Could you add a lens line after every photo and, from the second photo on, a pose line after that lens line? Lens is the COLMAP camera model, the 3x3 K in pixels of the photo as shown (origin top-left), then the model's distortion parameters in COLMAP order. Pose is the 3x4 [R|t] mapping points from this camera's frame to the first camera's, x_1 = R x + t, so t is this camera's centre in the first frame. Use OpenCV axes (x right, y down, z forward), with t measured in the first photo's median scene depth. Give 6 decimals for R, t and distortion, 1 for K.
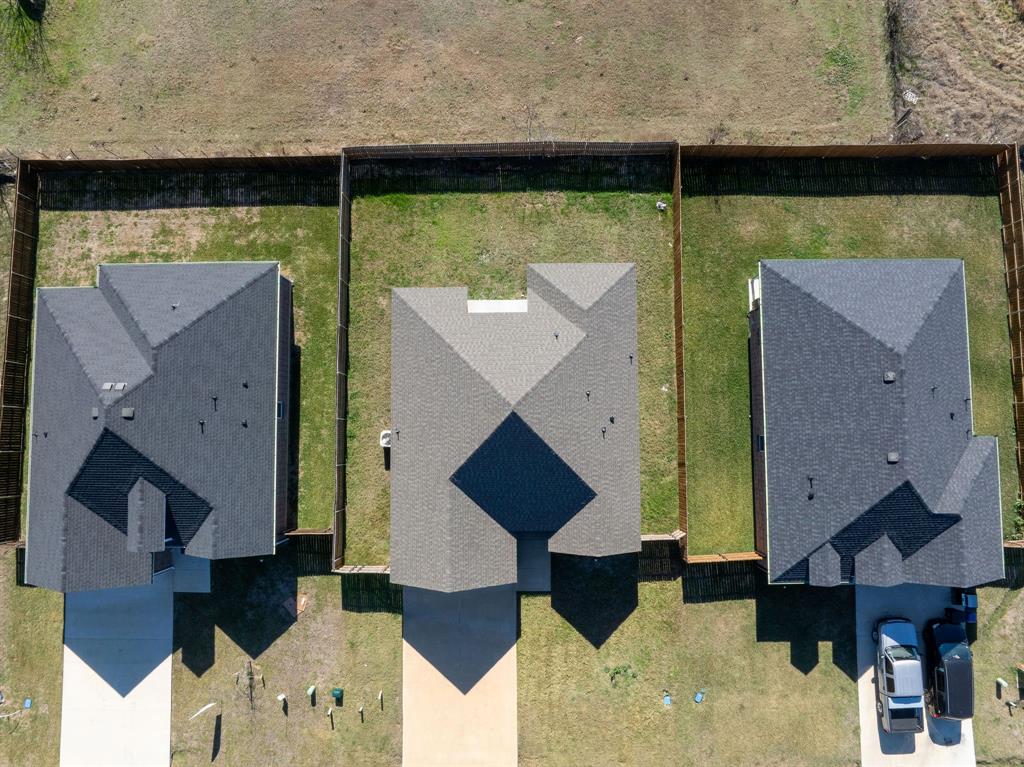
lens RADIAL K [[719.2, 0, 510.2], [0, 719.2, 381.6], [0, 0, 1]] dist [-0.037798, -0.001508]
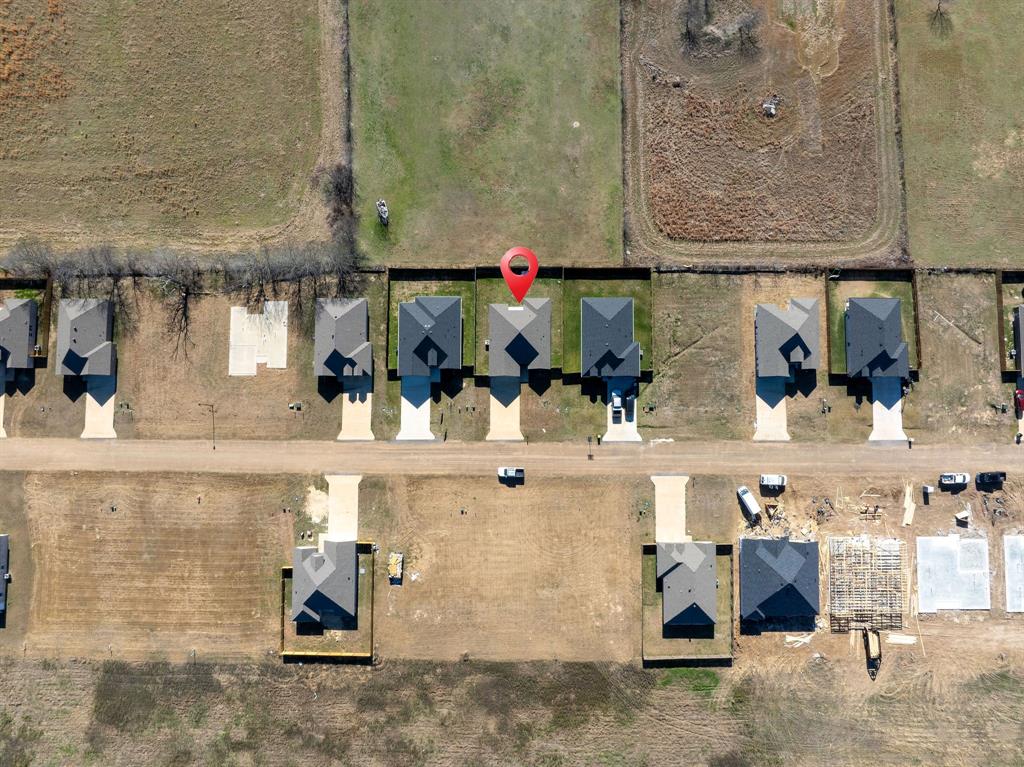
lens RADIAL K [[719.2, 0, 510.1], [0, 719.2, 381.3], [0, 0, 1]] dist [-0.037798, -0.001508]
pose [[0.999948, 0.010007, -0.001881, -0.036477], [-0.010000, 0.999942, 0.003935, 0.274768], [0.001920, -0.003916, 0.999990, -2.907442]]
